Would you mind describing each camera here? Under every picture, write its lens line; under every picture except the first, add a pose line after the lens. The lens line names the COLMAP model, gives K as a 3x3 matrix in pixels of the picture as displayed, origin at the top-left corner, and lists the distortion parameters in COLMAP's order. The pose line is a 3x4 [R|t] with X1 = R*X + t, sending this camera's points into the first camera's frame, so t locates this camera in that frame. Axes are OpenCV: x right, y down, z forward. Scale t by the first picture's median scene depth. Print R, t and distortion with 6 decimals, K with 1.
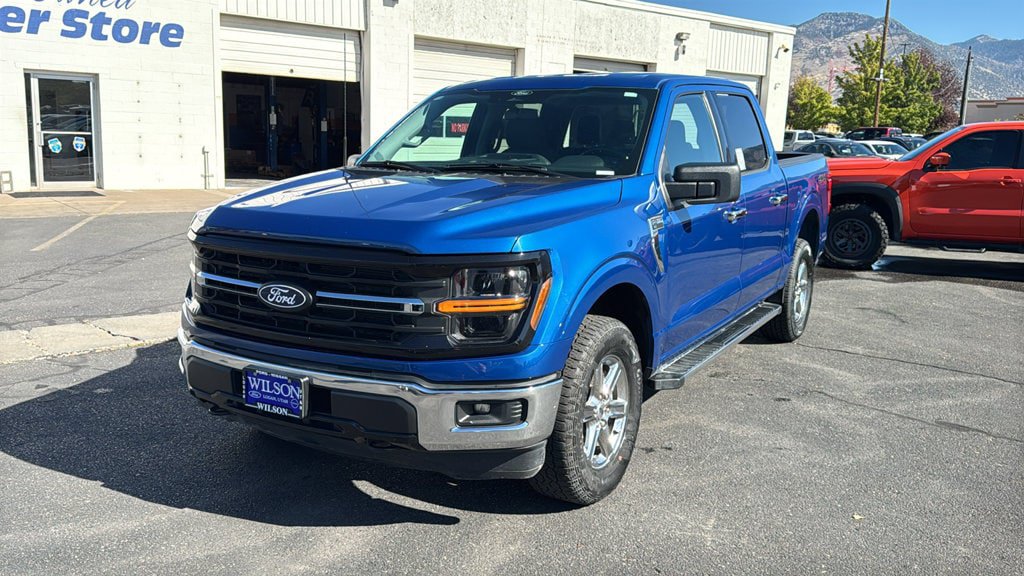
lens RADIAL K [[877.7, 0, 492.6], [0, 877.7, 300.5], [0, 0, 1]] dist [0.128388, -0.224581]
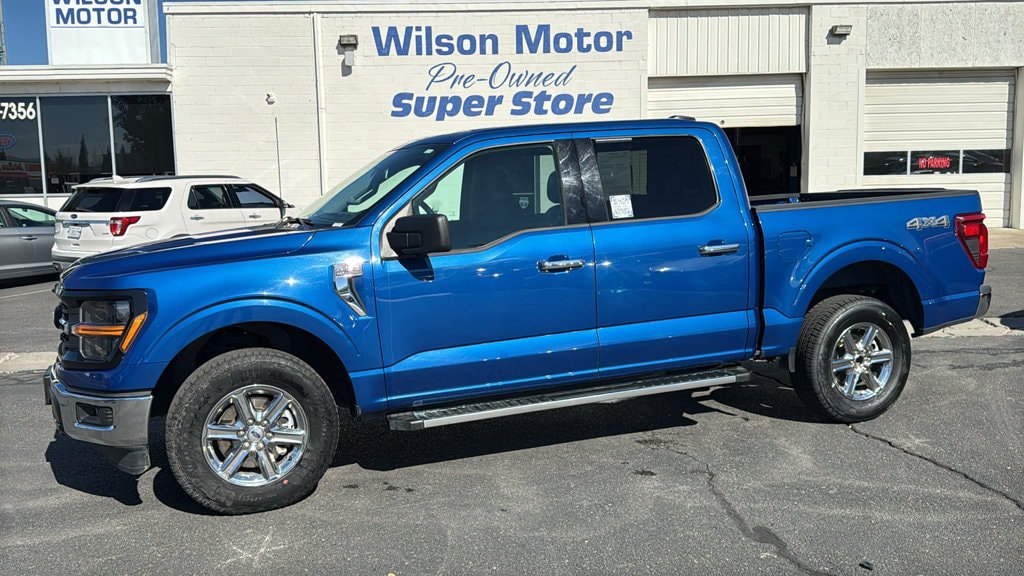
lens RADIAL K [[877.7, 0, 488.3], [0, 877.7, 278.9], [0, 0, 1]] dist [0.128388, -0.224581]
pose [[0.781536, 0.021559, -0.623487, 0.718136], [-0.069532, 0.996186, -0.052711, -0.023182], [0.619973, 0.084547, 0.780054, 0.187938]]
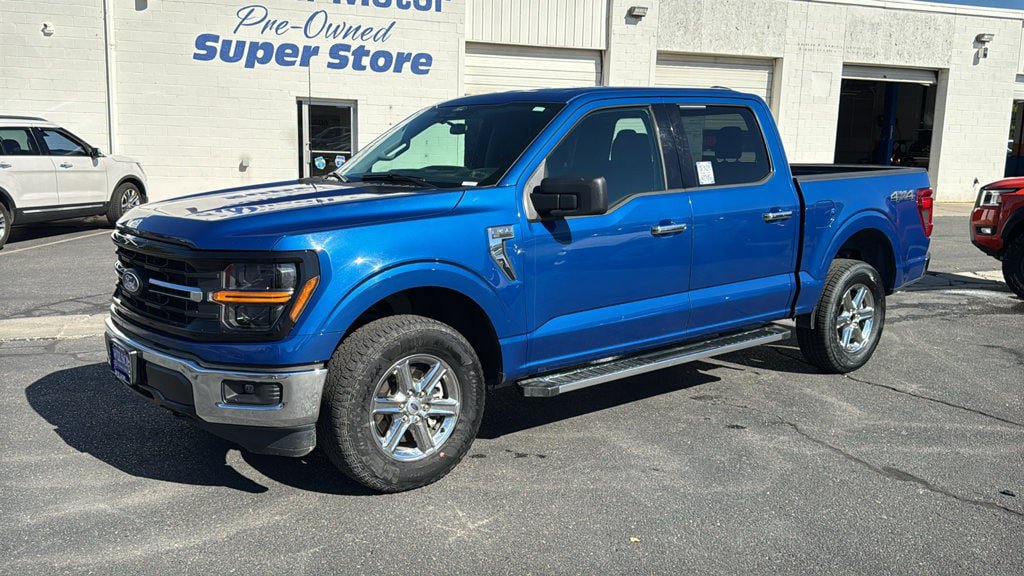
lens RADIAL K [[877.7, 0, 494.9], [0, 877.7, 296.0], [0, 0, 1]] dist [0.128388, -0.224581]
pose [[0.936595, 0.051634, -0.346590, 0.388034], [-0.059619, 0.998144, -0.012408, -0.000094], [0.345306, 0.032284, 0.937935, 0.024189]]
